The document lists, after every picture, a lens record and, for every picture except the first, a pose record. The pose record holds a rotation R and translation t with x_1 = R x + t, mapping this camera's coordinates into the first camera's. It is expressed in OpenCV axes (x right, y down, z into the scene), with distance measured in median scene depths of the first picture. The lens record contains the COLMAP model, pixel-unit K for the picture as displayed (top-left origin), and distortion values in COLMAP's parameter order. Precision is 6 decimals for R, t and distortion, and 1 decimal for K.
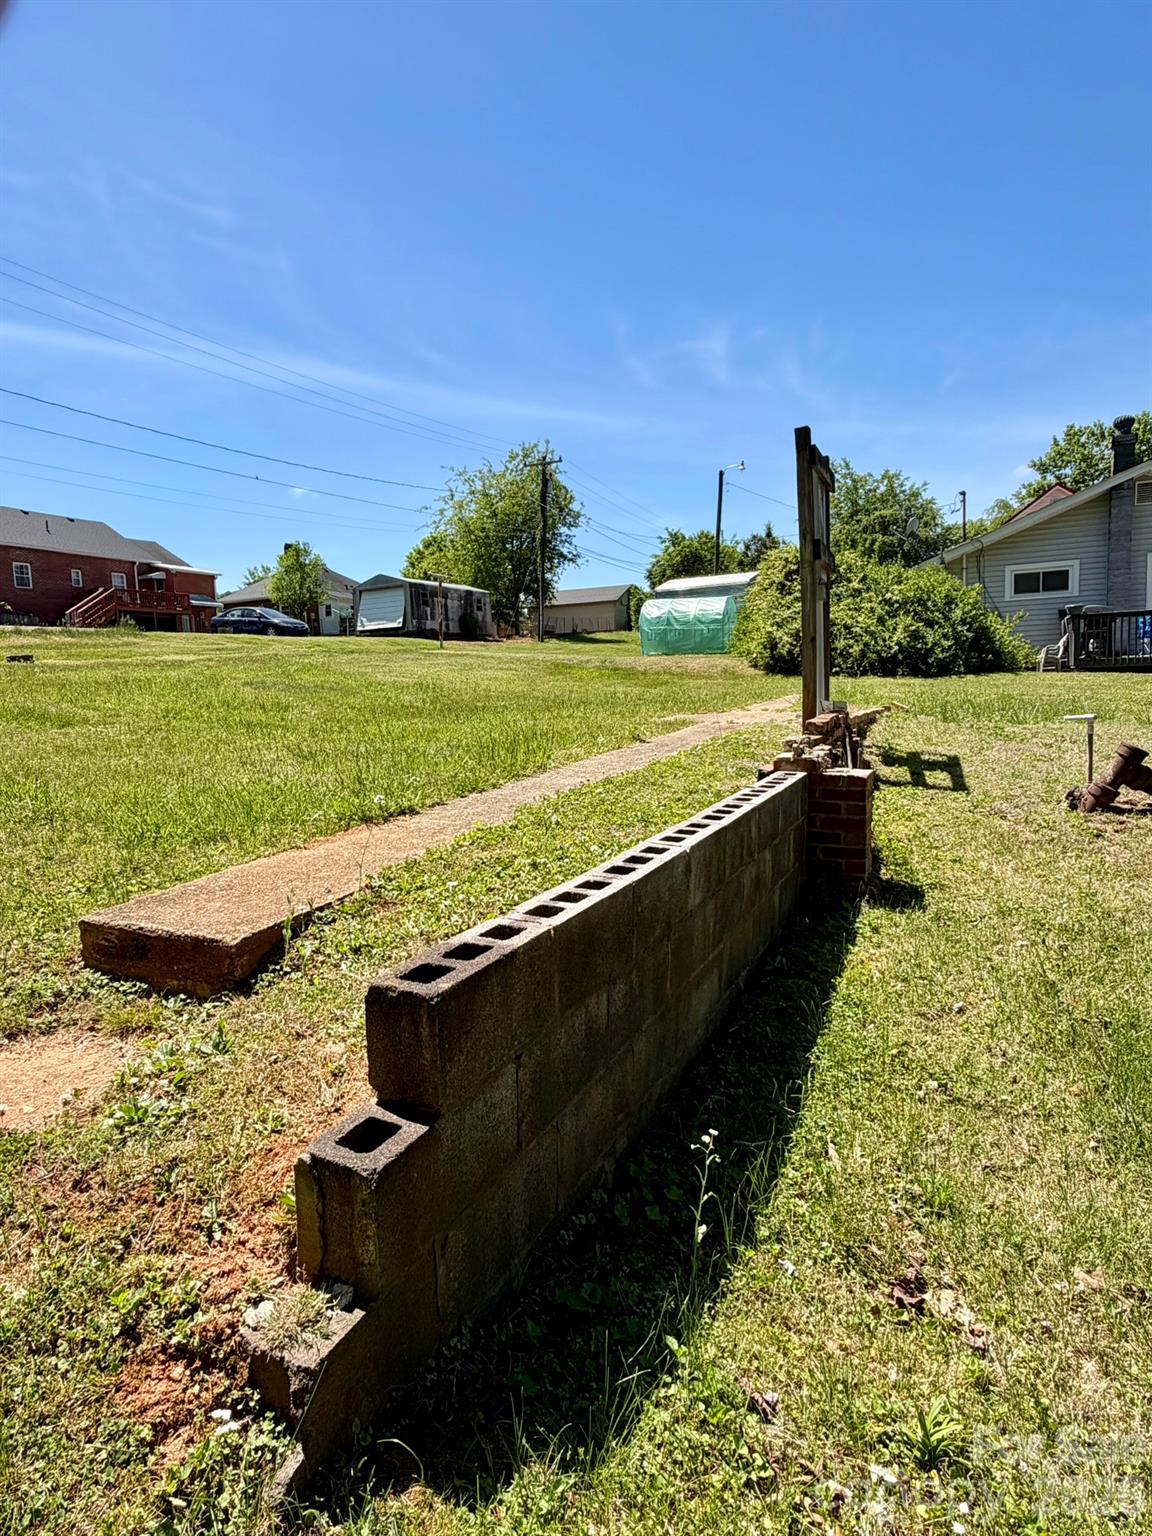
lens RADIAL K [[858.9, 0, 571.9], [0, 858.9, 771.3], [0, 0, 1]] dist [-0.003480, 0.000277]
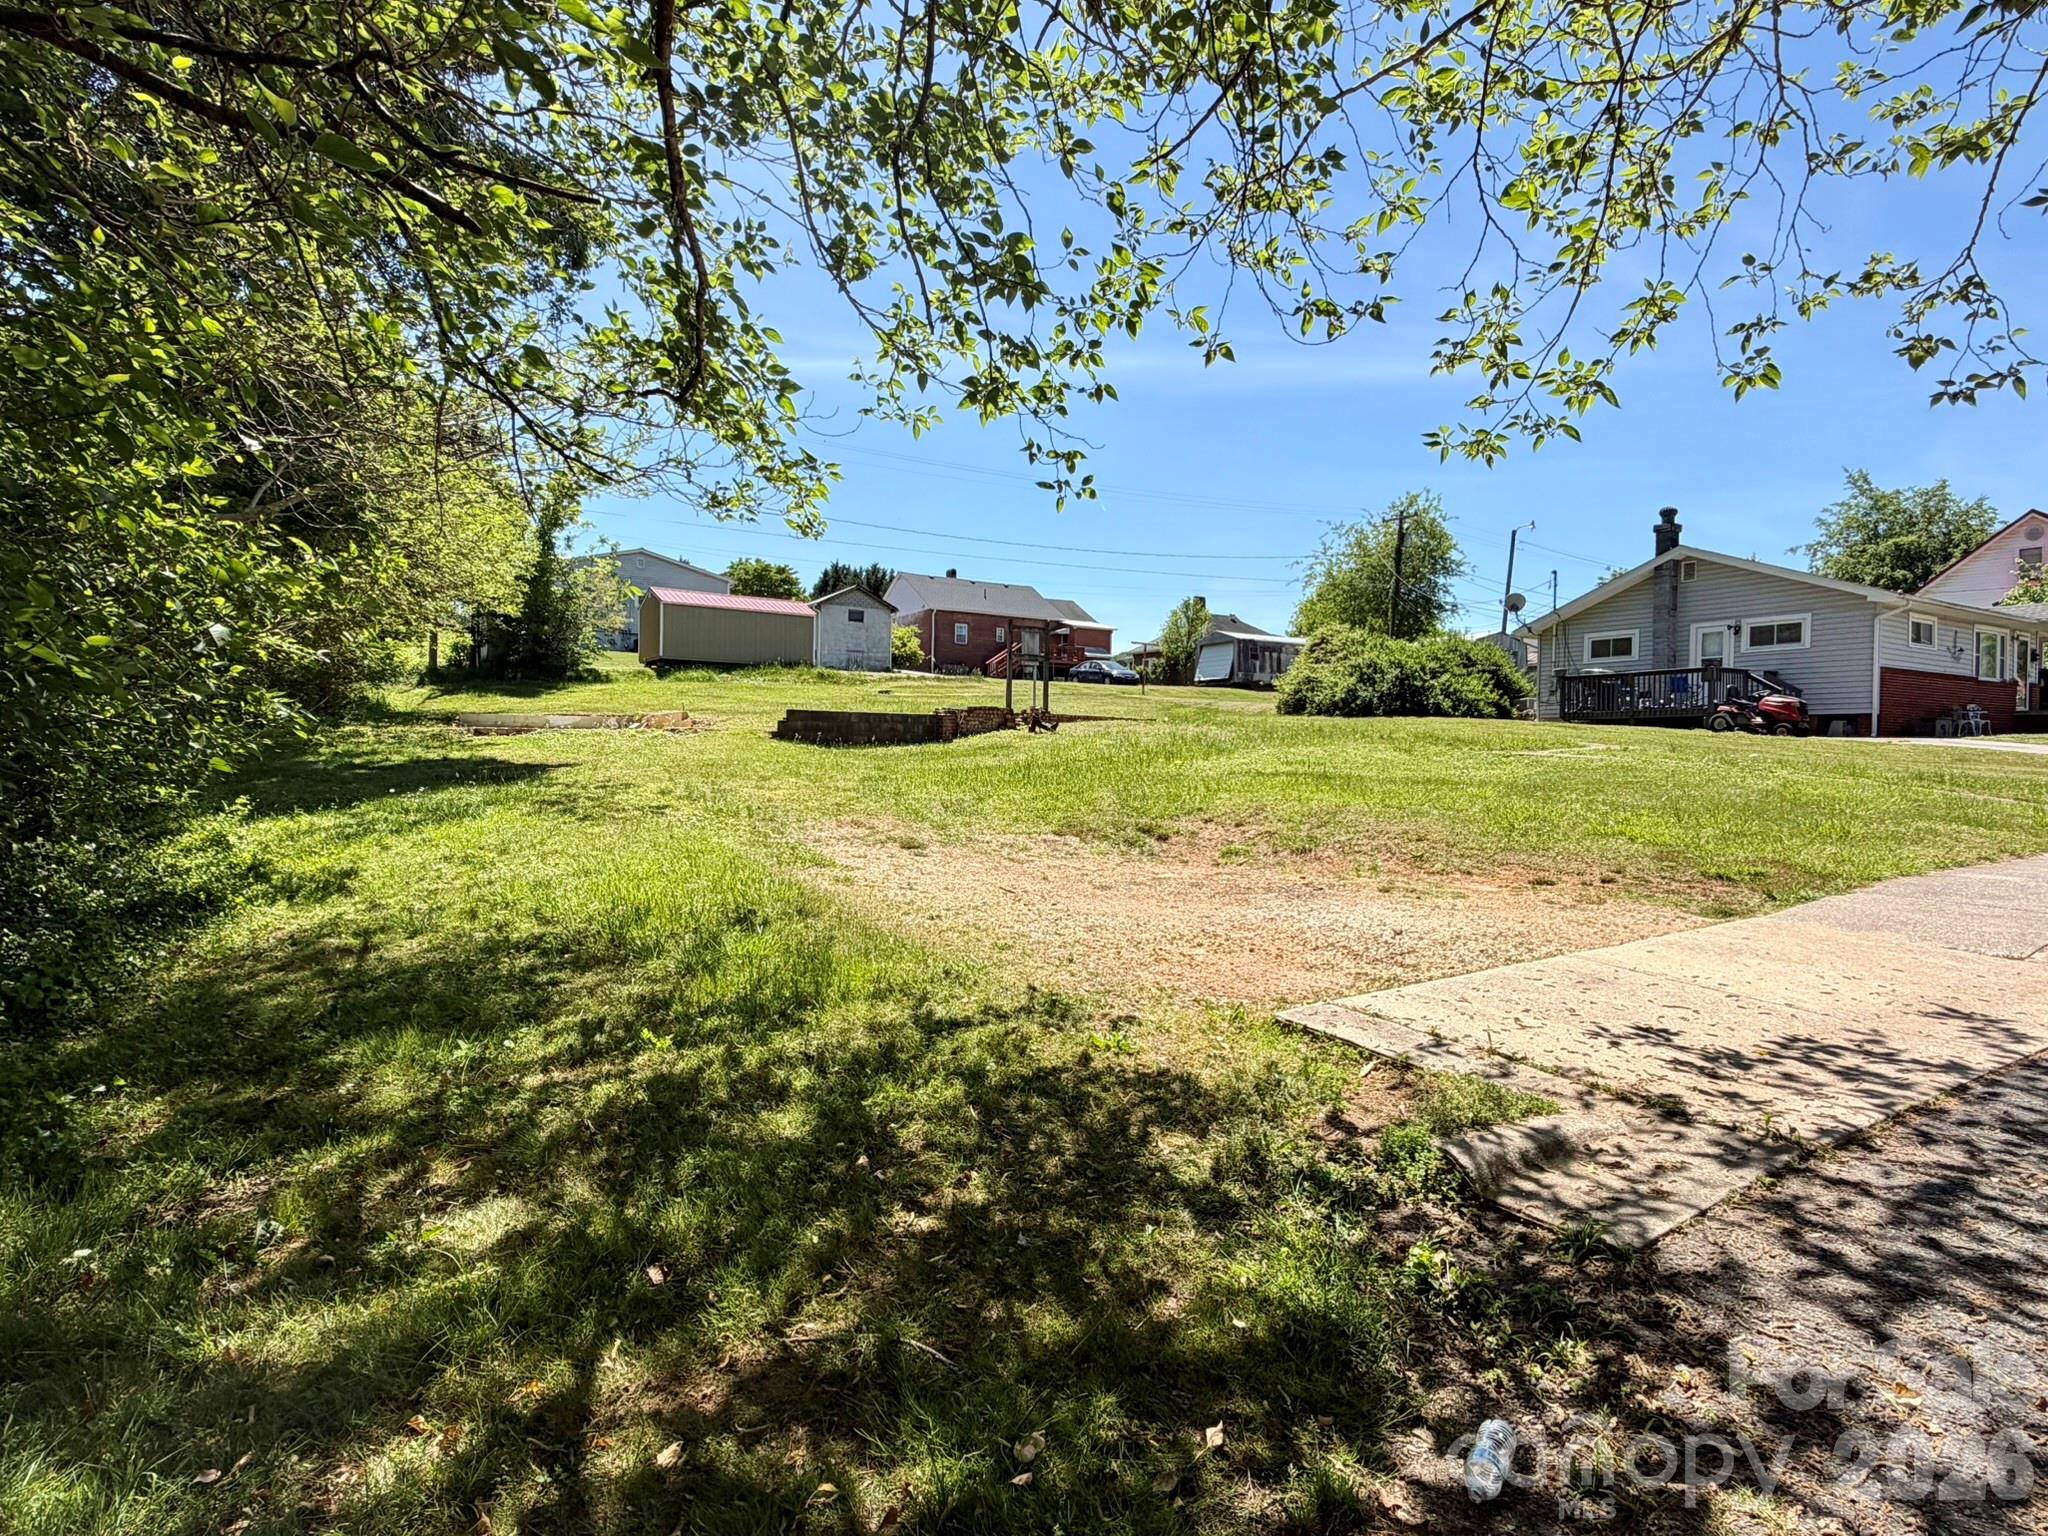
lens RADIAL K [[1098.3, 0, 1019.3], [0, 1098.3, 765.1], [0, 0, 1]] dist [0.001454, 0.000244]
pose [[0.840473, 0.056750, -0.538873, 0.297230], [-0.103040, 0.993092, -0.056125, 0.043182], [0.531965, 0.102698, 0.840515, -0.277093]]
